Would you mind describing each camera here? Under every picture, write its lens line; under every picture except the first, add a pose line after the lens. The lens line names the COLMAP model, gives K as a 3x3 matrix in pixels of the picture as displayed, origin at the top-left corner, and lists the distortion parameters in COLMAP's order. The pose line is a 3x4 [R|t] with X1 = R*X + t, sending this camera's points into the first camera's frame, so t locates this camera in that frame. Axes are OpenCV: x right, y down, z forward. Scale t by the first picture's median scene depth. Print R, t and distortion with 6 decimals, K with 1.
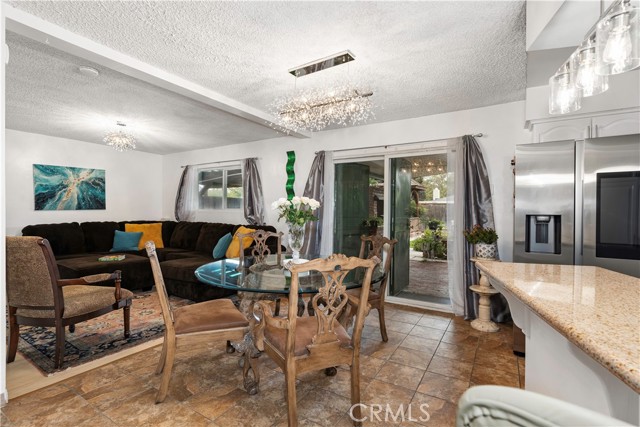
lens RADIAL K [[306.8, 0, 324.8], [0, 306.8, 215.1], [0, 0, 1]] dist [-0.000555, 0.001916]
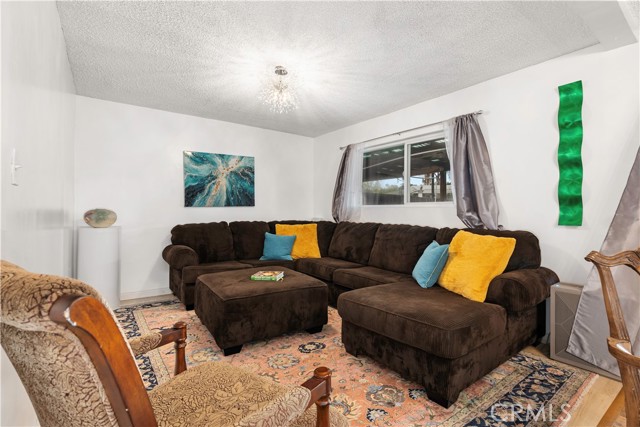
lens RADIAL K [[306.8, 0, 317.5], [0, 306.8, 213.7], [0, 0, 1]] dist [-0.000555, 0.001916]
pose [[0.924115, -0.001104, -0.382112, -0.269913], [-0.002694, 0.999952, -0.009405, 0.008941], [0.382104, 0.009721, 0.924068, 0.338771]]
